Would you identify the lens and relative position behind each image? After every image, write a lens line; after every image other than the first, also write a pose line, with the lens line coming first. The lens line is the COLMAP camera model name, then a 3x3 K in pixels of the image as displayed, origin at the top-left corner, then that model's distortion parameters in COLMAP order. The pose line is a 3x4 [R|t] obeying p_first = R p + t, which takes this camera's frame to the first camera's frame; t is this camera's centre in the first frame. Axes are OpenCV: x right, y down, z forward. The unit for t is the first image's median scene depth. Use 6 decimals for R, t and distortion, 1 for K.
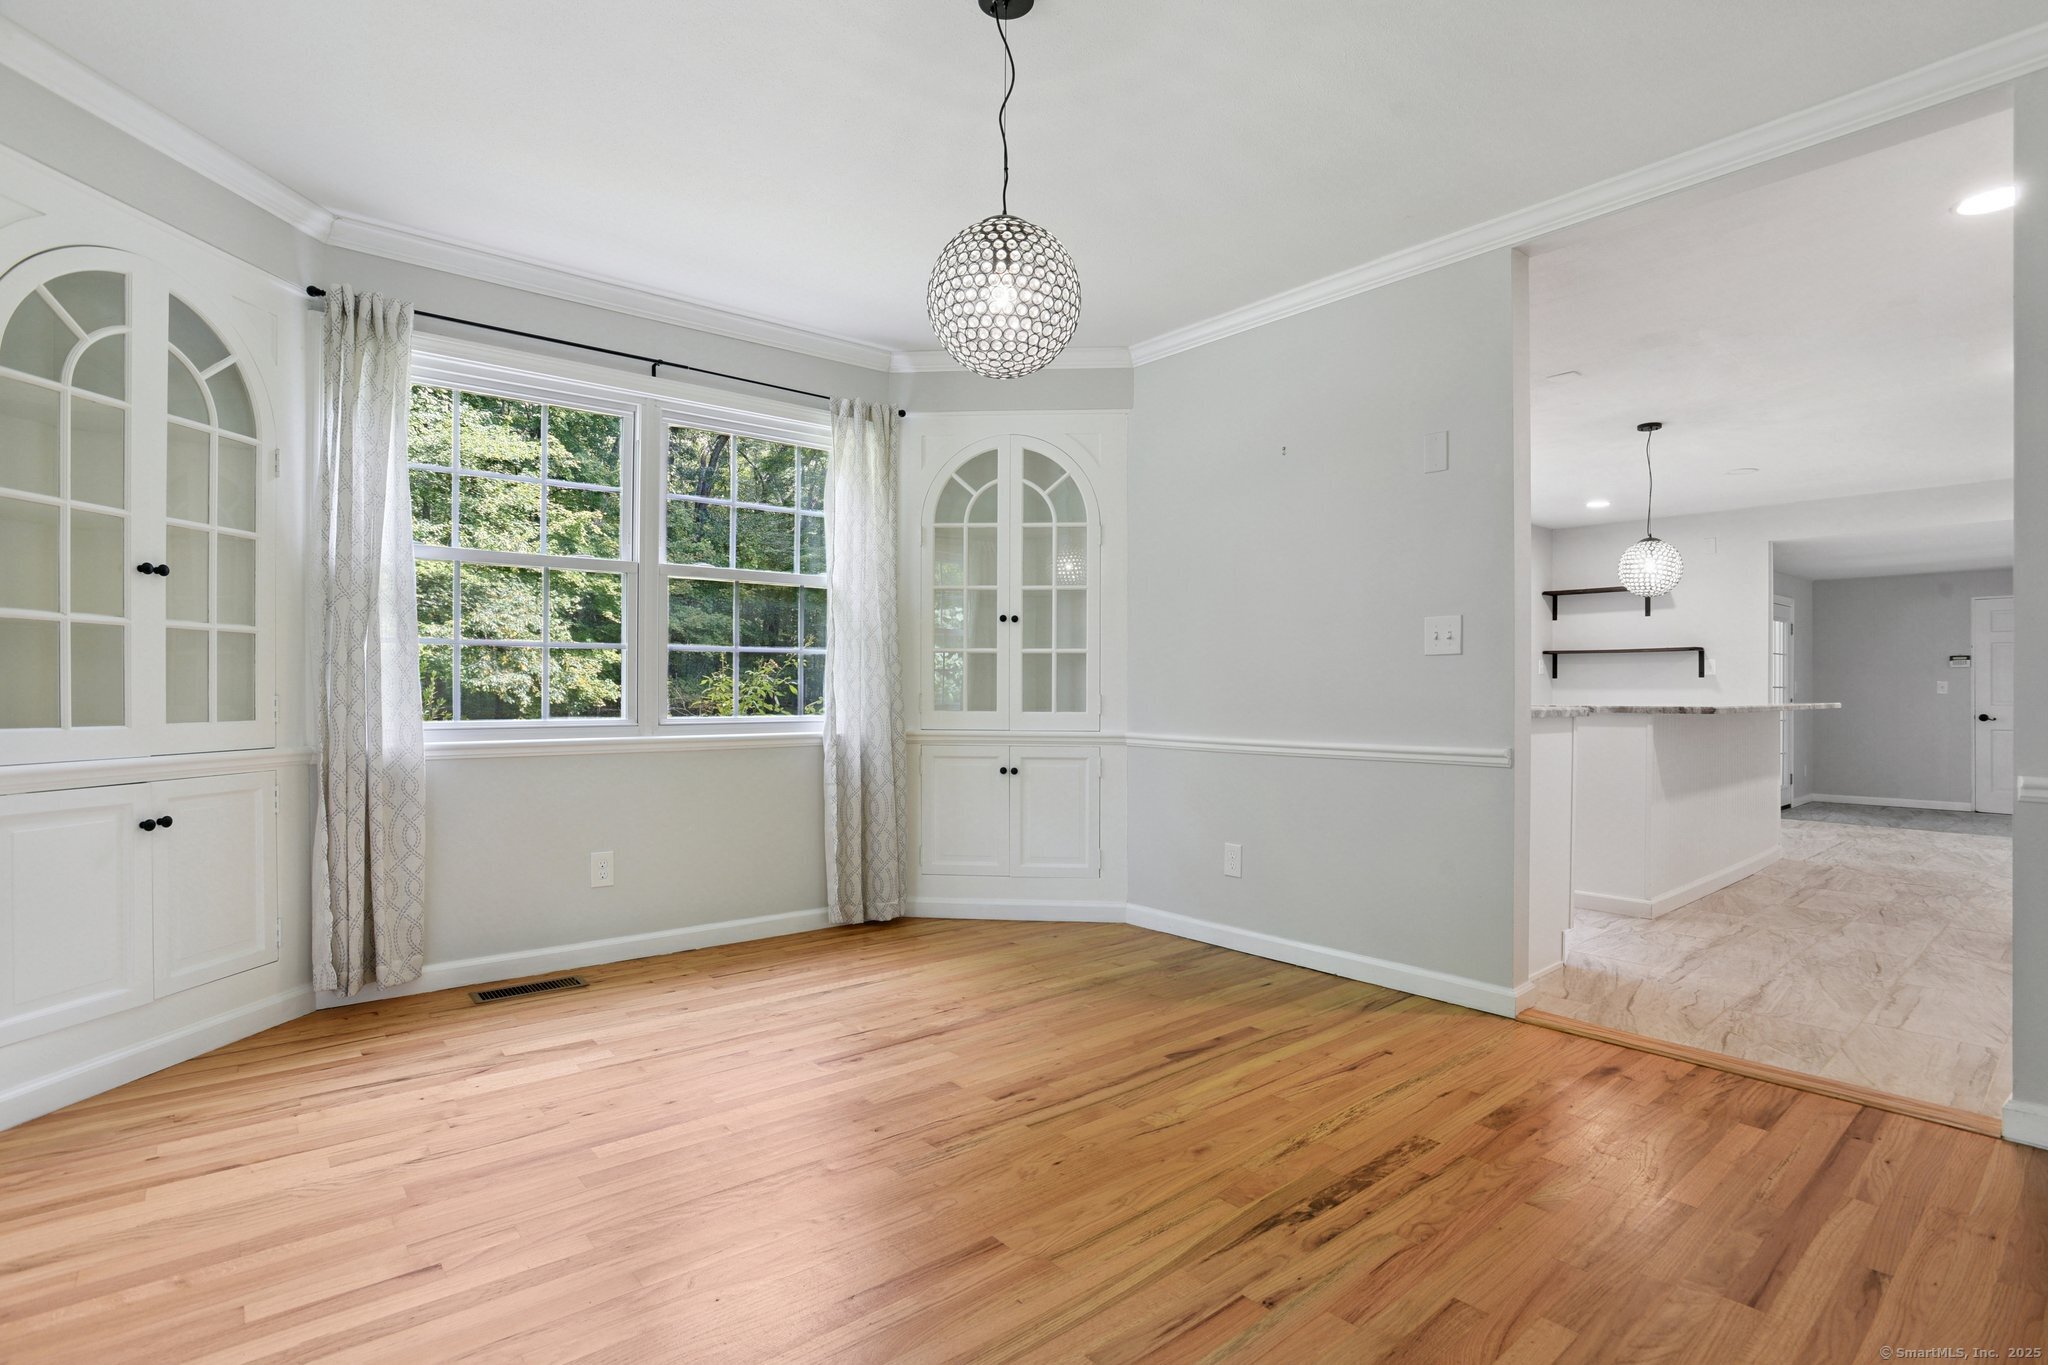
lens RADIAL K [[999.5, 0, 1032.4], [0, 999.5, 697.2], [0, 0, 1]] dist [-0.047989, 0.015233]
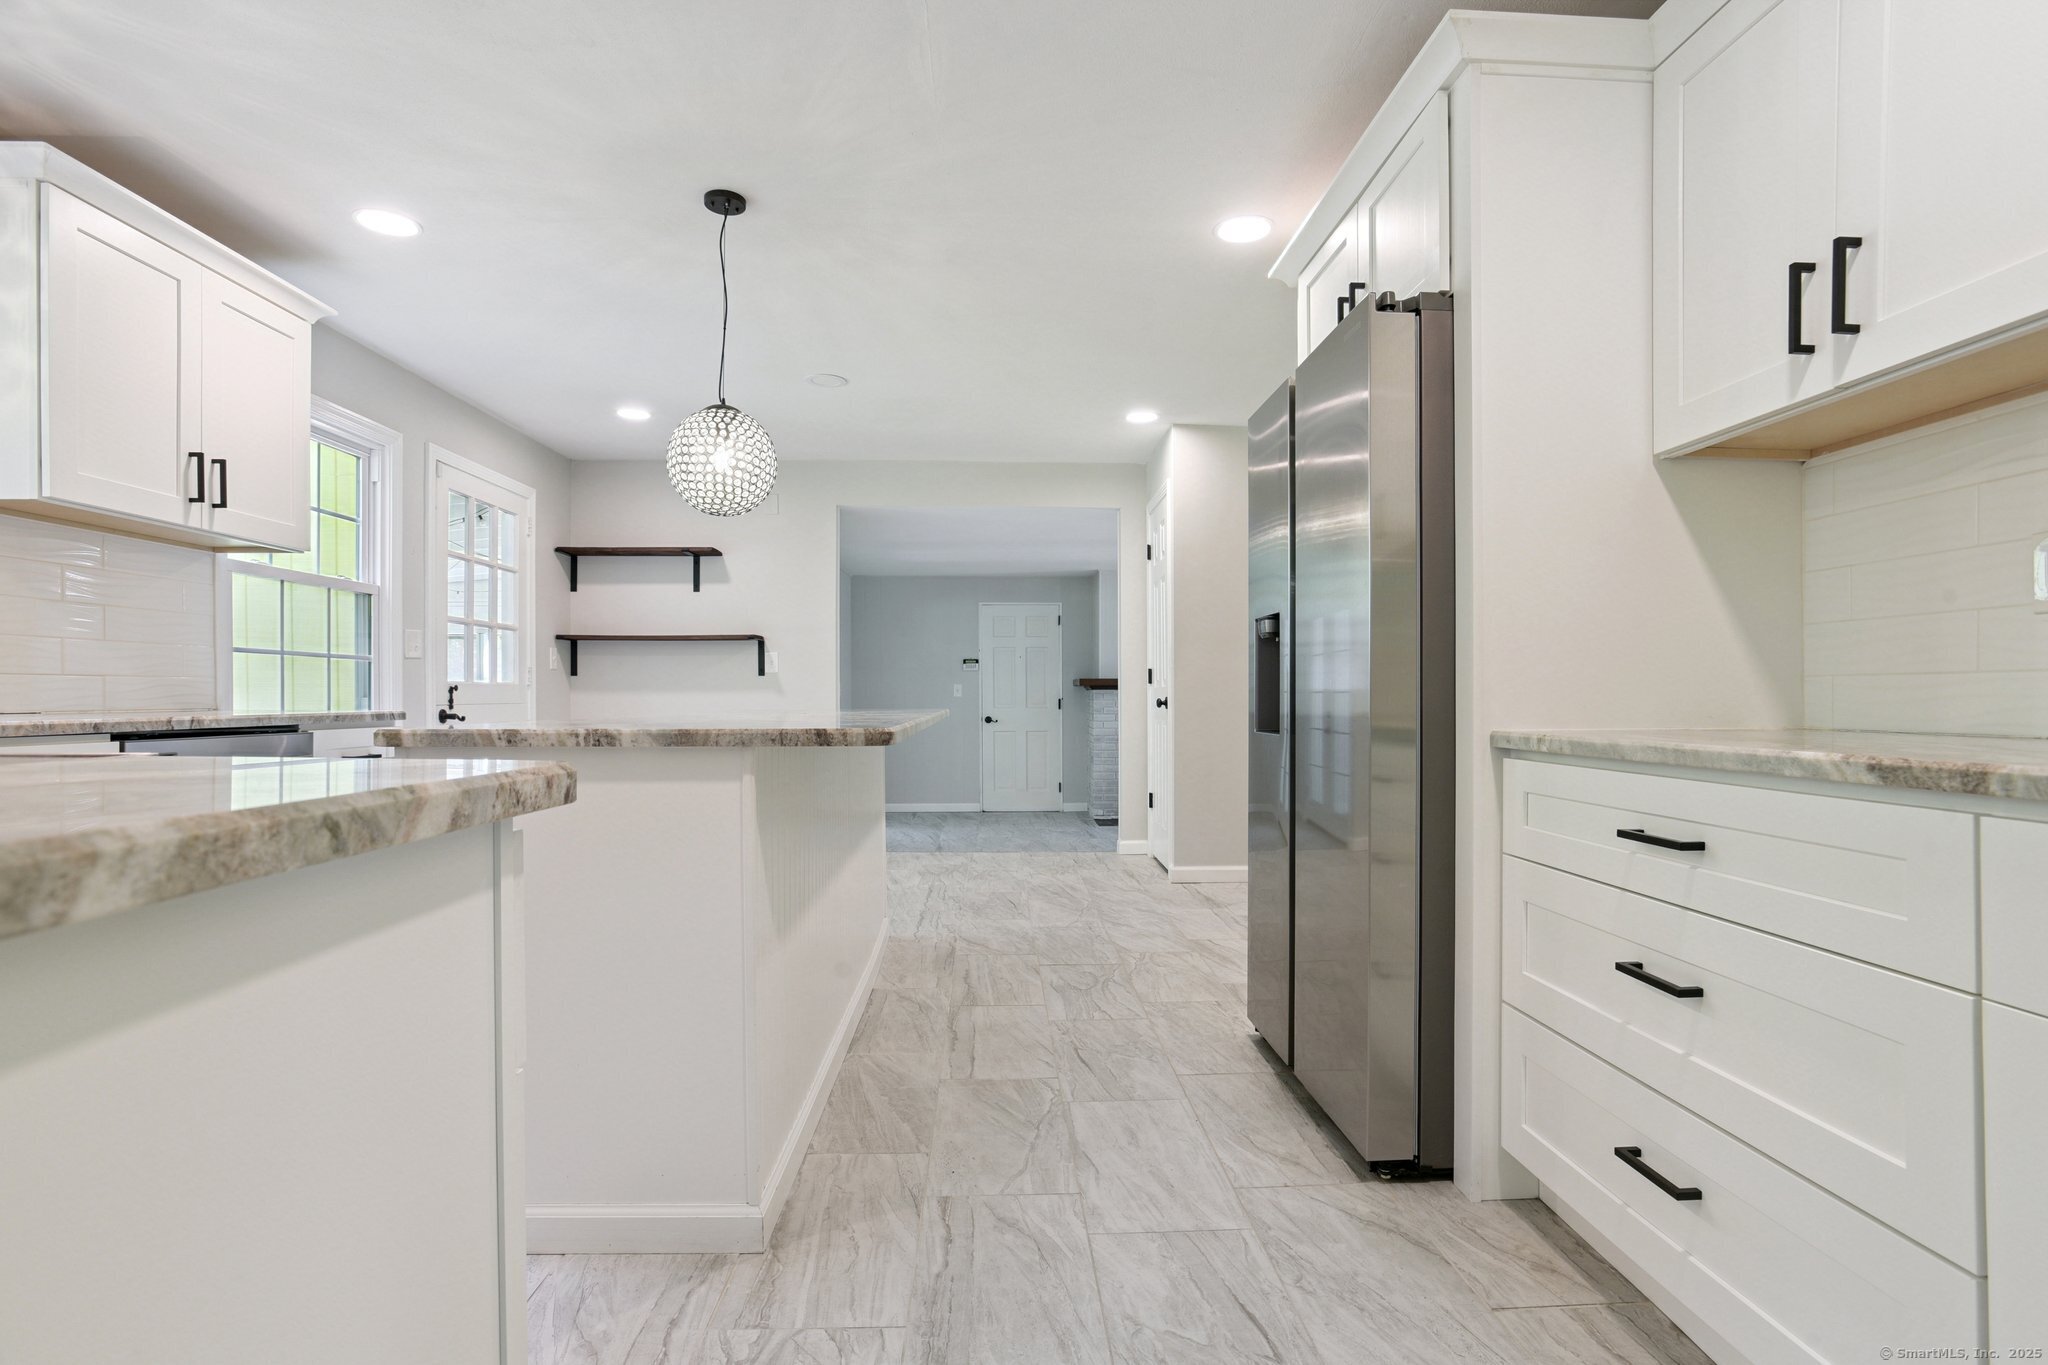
lens RADIAL K [[999.5, 0, 1032.4], [0, 999.5, 697.2], [0, 0, 1]] dist [-0.047989, 0.015233]
pose [[0.620422, -0.001622, 0.784266, 0.380769], [0.004790, 0.999987, -0.001722, -0.002174], [-0.784253, 0.004825, 0.620422, 0.655357]]
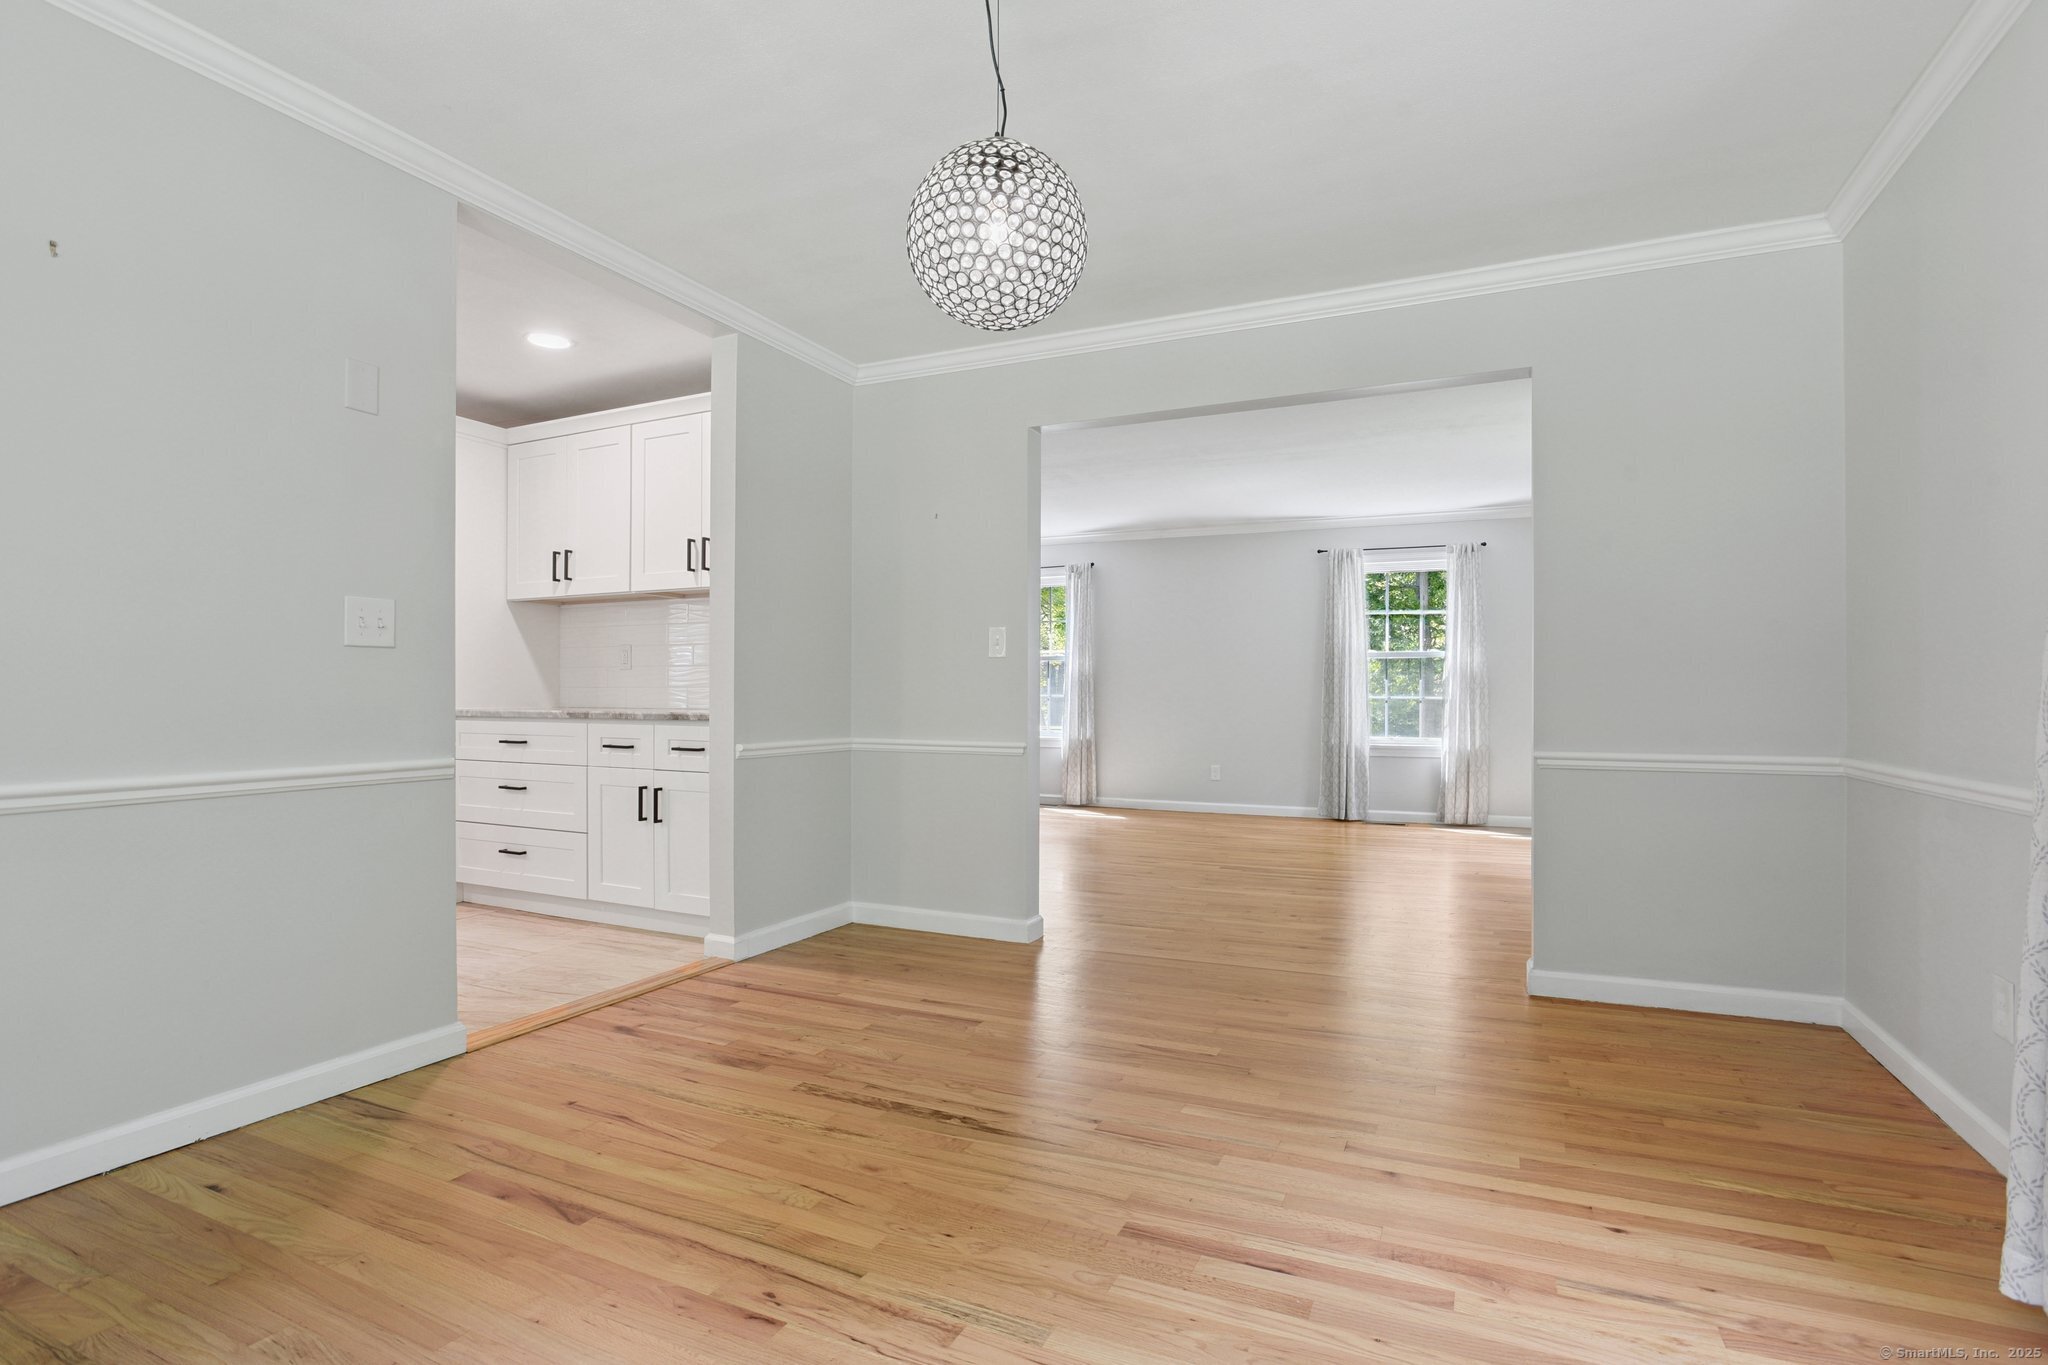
lens RADIAL K [[999.5, 0, 1032.4], [0, 999.5, 697.2], [0, 0, 1]] dist [-0.047989, 0.015233]
pose [[-0.420167, -0.002696, 0.907443, -0.389563], [0.000146, 0.999995, 0.003039, -0.003443], [-0.907447, 0.001409, -0.420164, 0.635803]]
